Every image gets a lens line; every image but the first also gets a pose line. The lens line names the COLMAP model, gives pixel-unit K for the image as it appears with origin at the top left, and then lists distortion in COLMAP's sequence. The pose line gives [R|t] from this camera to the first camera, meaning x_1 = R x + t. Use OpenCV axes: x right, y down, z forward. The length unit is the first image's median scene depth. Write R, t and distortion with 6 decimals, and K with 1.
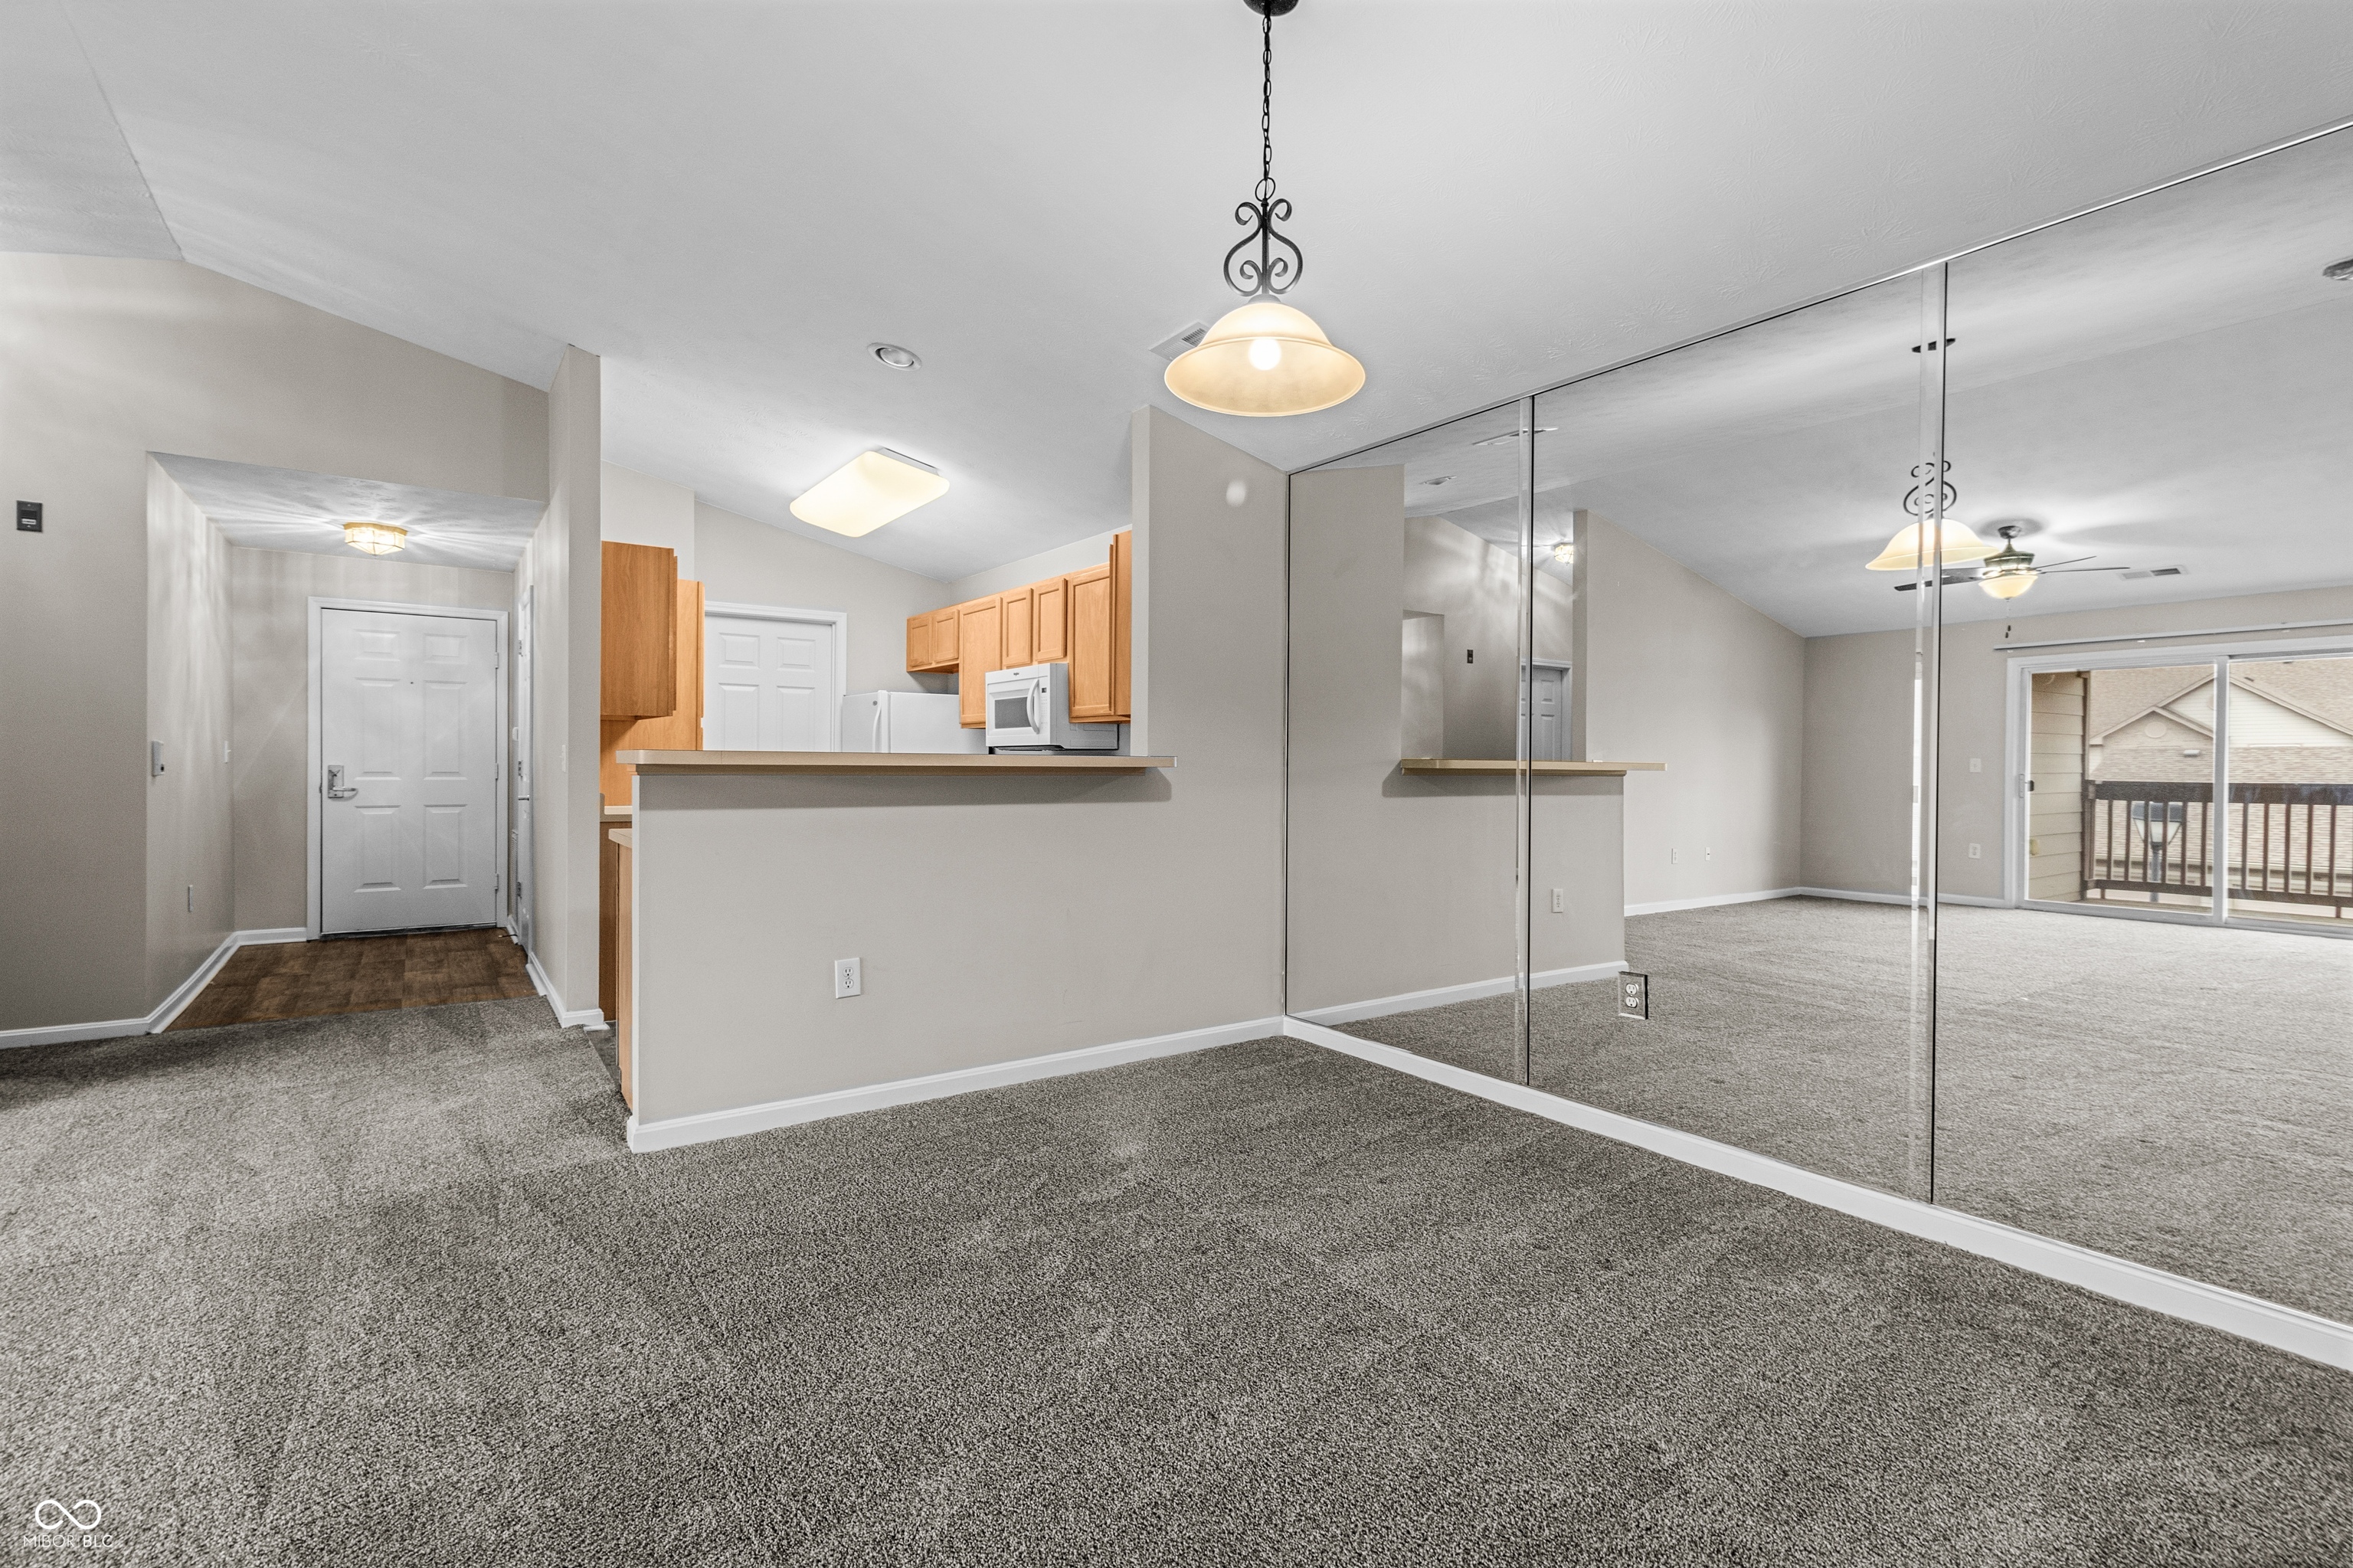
lens RADIAL K [[1086.0, 0, 1184.0], [0, 1086.0, 775.6], [0, 0, 1]] dist [0.004441, 0.000626]
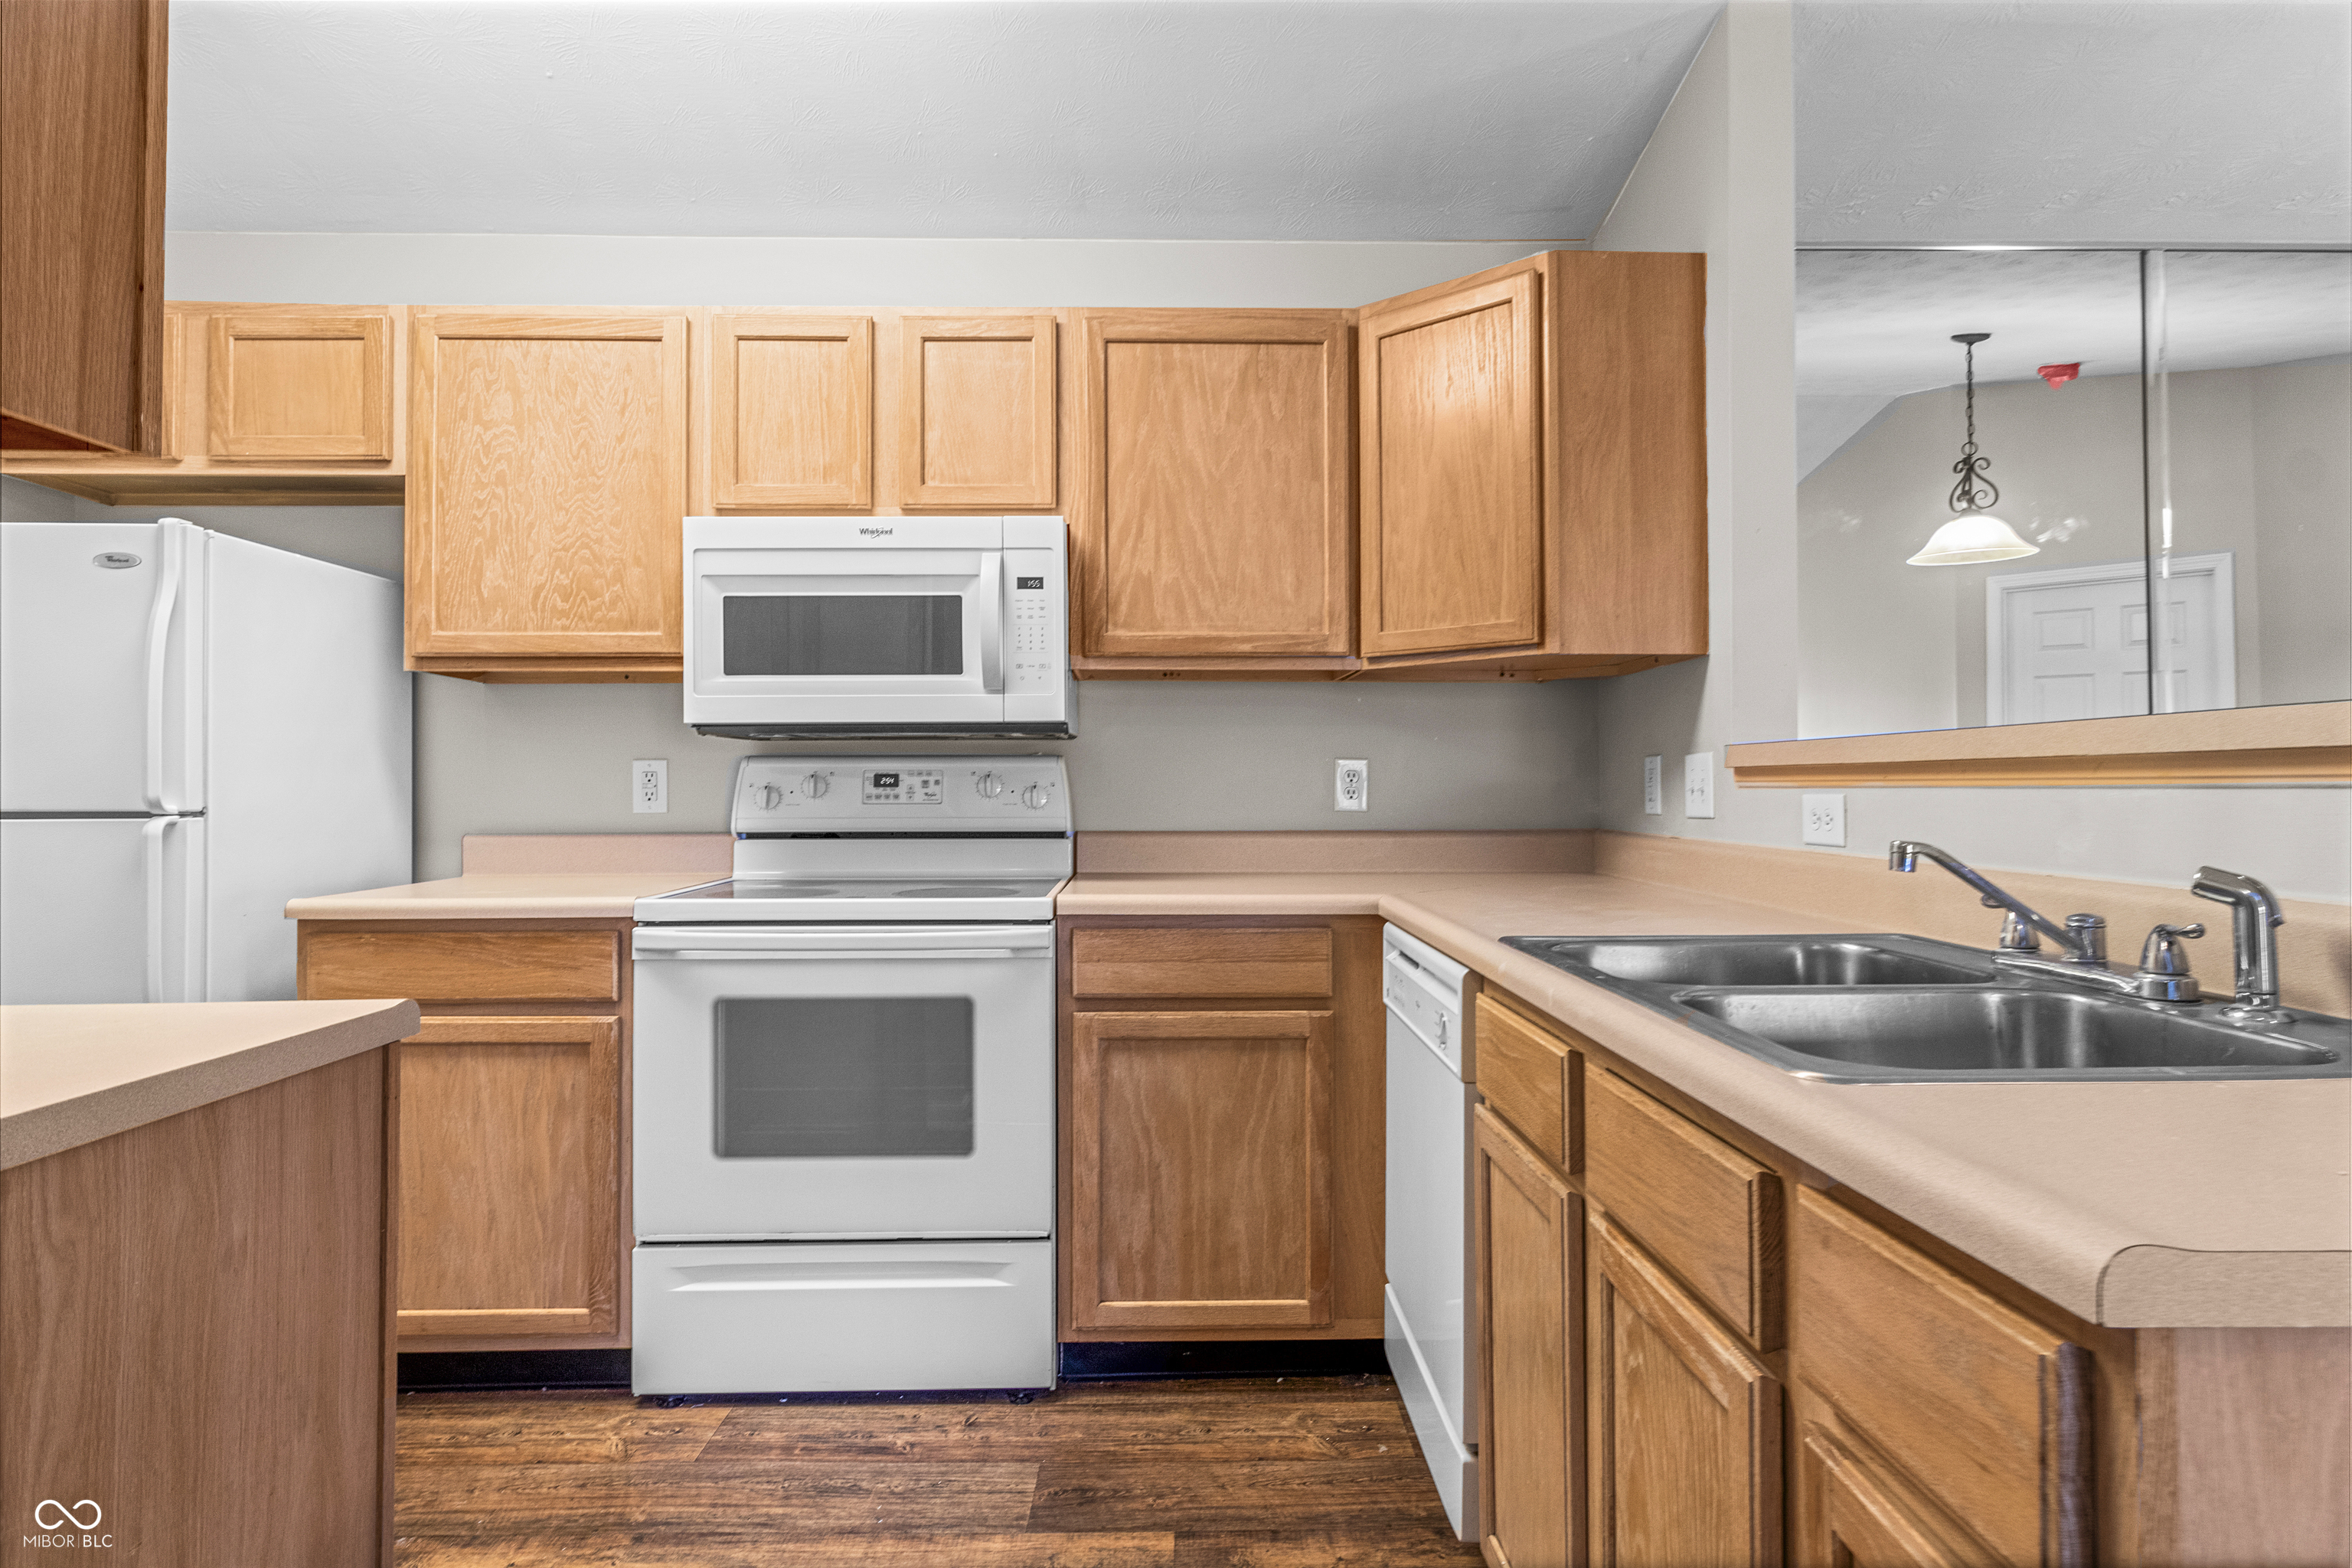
lens RADIAL K [[1301.4, 0, 1181.1], [0, 1301.4, 783.5], [0, 0, 1]] dist [-0.007477, -0.000998]
pose [[0.557982, -0.003856, 0.829844, -0.498121], [0.011837, 0.999924, -0.003313, -0.002844], [-0.829769, 0.011671, 0.557986, 0.703547]]
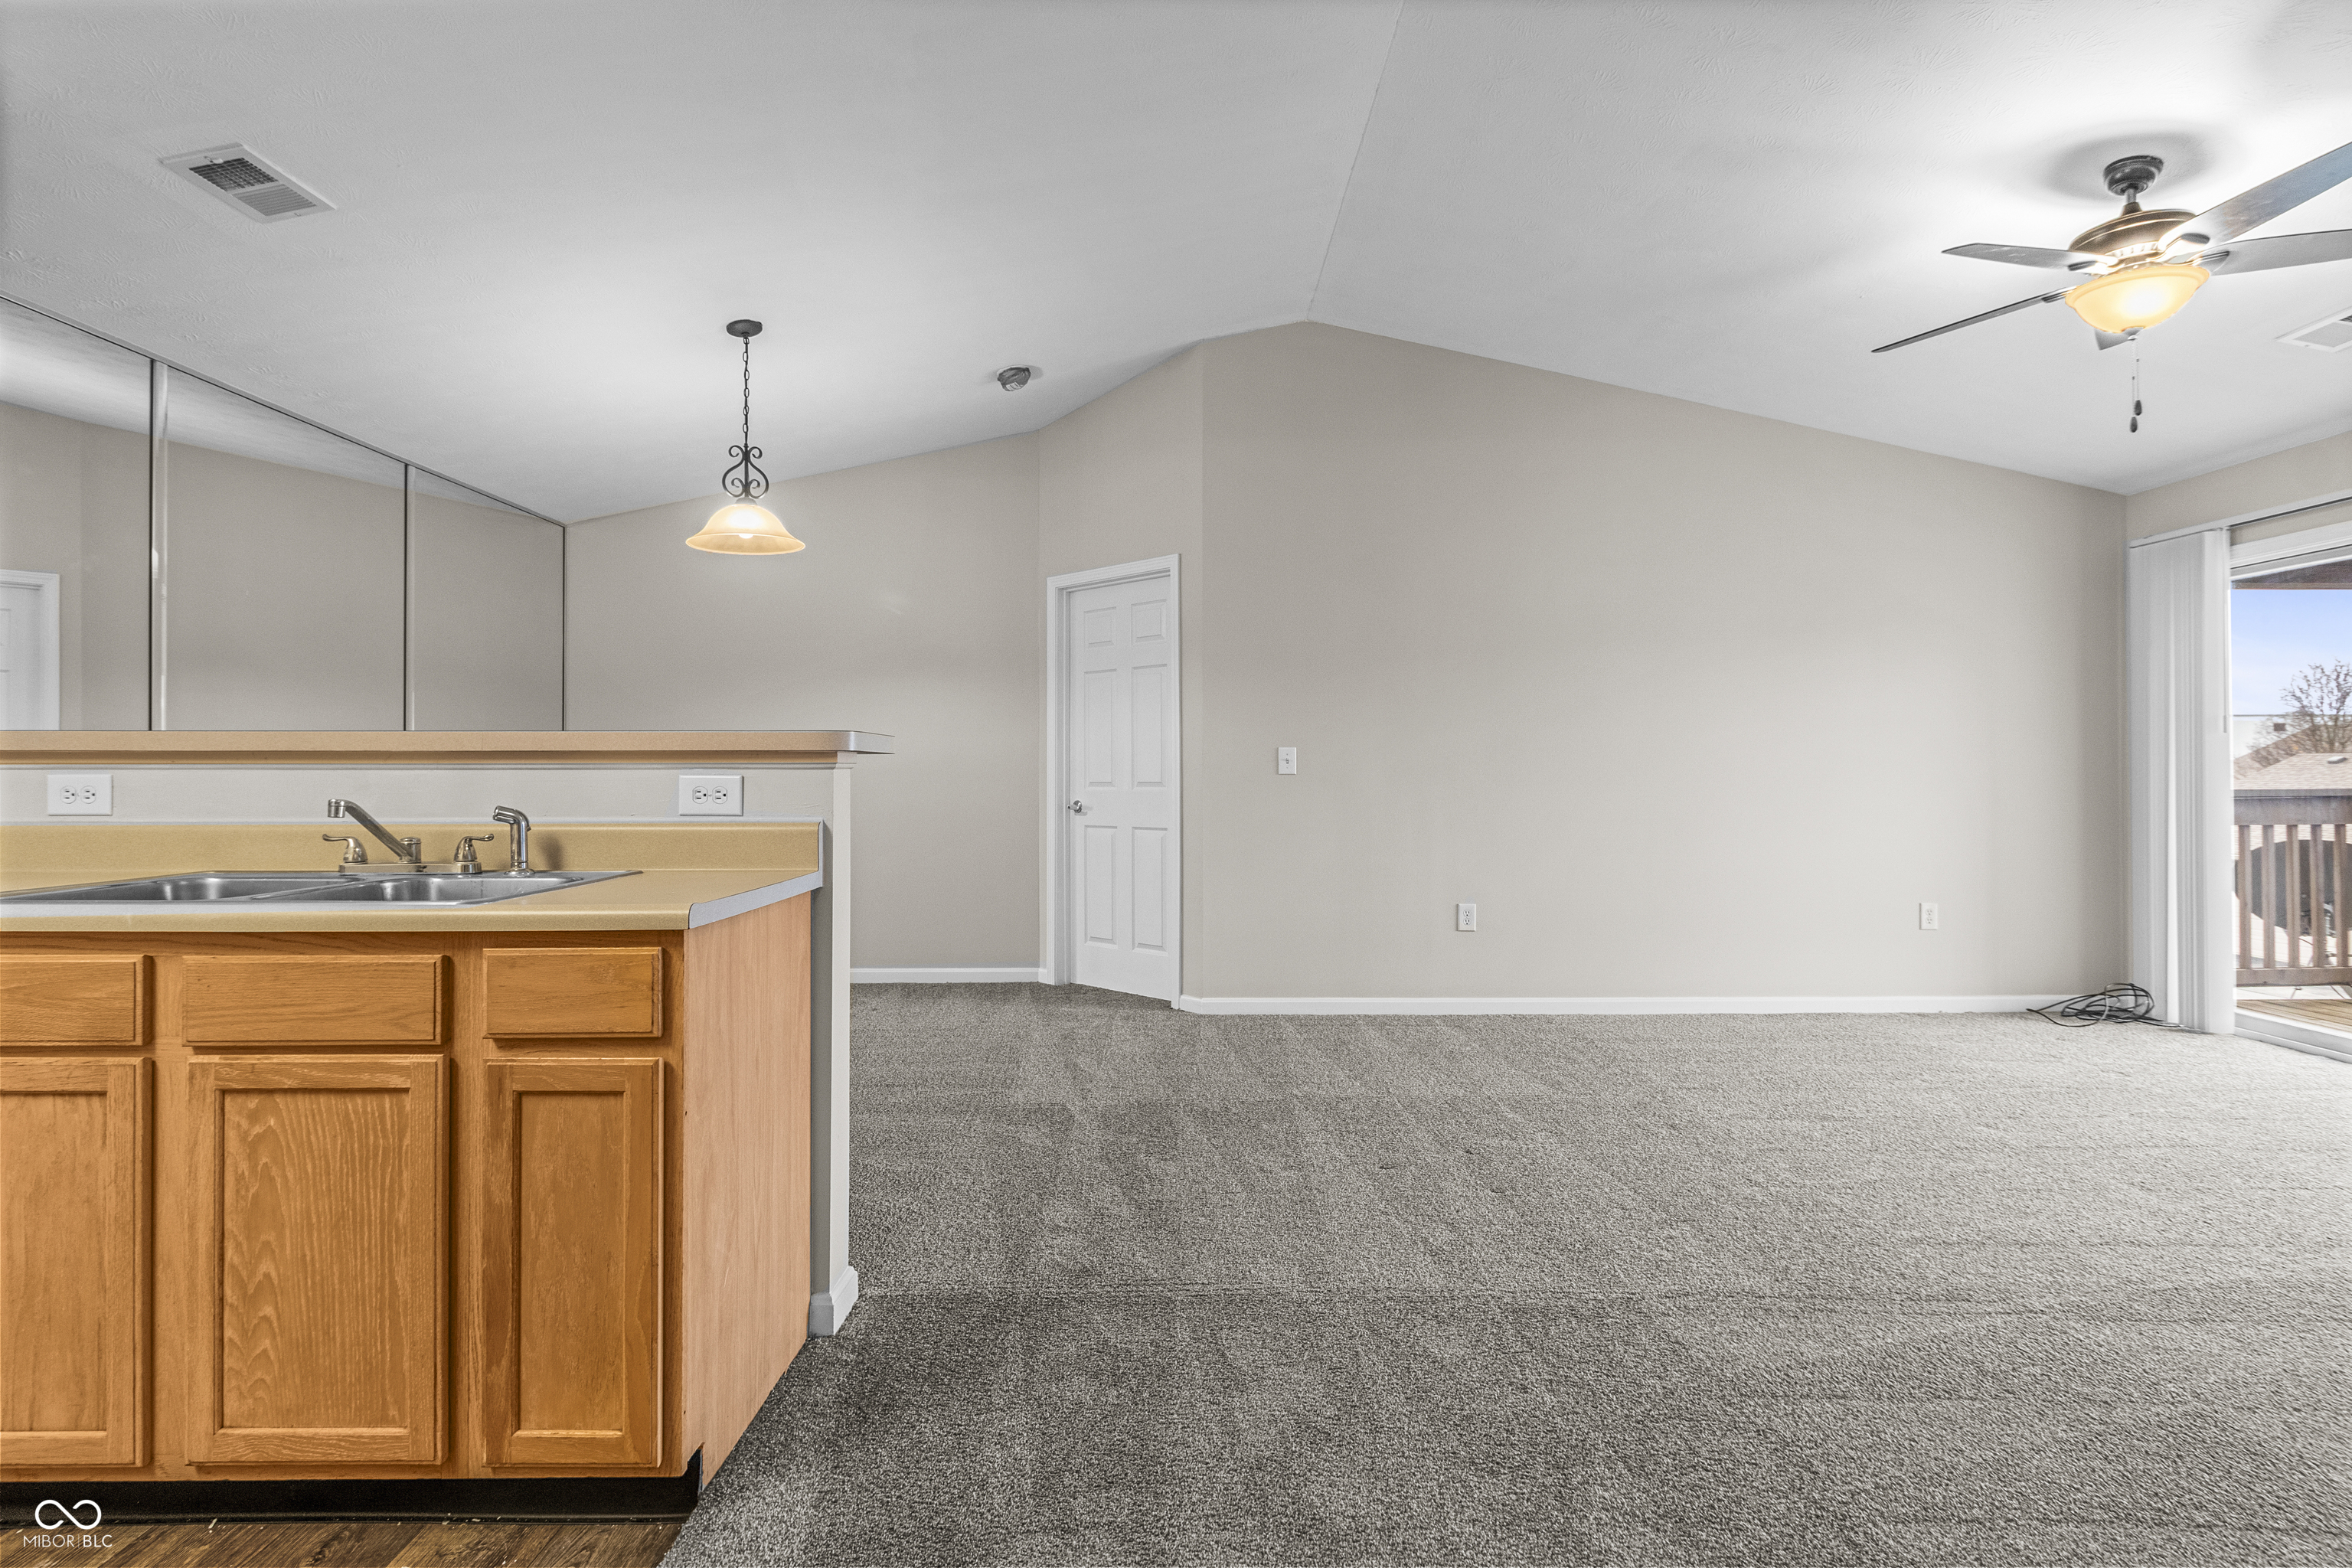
lens RADIAL K [[1139.9, 0, 1178.5], [0, 1139.9, 788.1], [0, 0, 1]] dist [-0.020271, 0.000089]
pose [[-0.821951, -0.011209, 0.569448, -0.643994], [-0.001291, 0.999840, 0.017818, -0.001324], [-0.569557, 0.013910, -0.821834, 0.869614]]
